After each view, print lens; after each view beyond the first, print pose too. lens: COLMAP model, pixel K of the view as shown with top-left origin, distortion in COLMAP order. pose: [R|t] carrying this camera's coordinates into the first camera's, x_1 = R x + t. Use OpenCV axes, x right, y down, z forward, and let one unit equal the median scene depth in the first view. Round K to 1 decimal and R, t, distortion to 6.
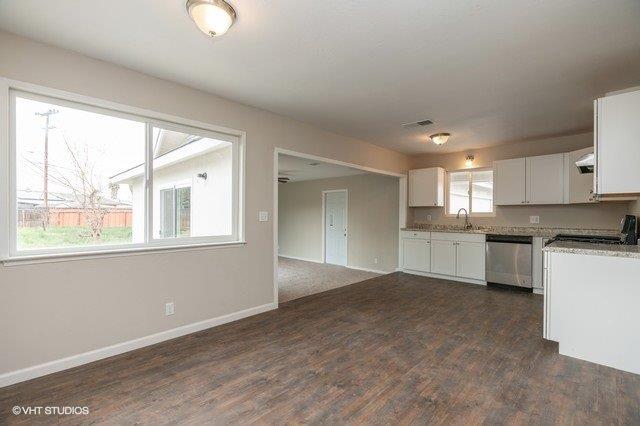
lens RADIAL K [[286.3, 0, 313.9], [0, 286.3, 214.4], [0, 0, 1]] dist [-0.000879, -0.000019]
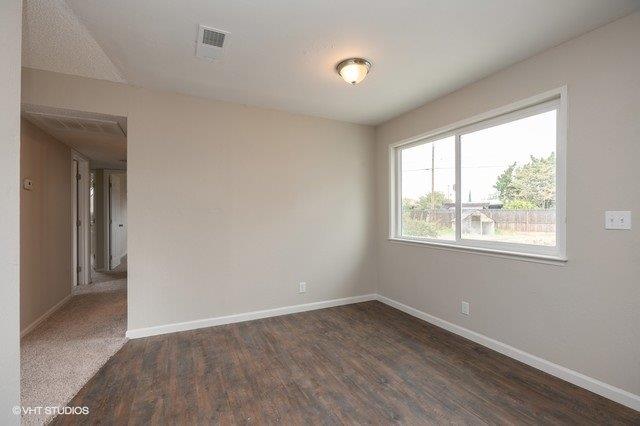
lens RADIAL K [[286.3, 0, 313.9], [0, 286.3, 214.4], [0, 0, 1]] dist [-0.000879, -0.000019]
pose [[-0.338692, -0.006056, -0.940878, 0.693494], [-0.003061, 0.999981, -0.005334, 0.002688], [0.940892, 0.001073, -0.338704, 0.898542]]
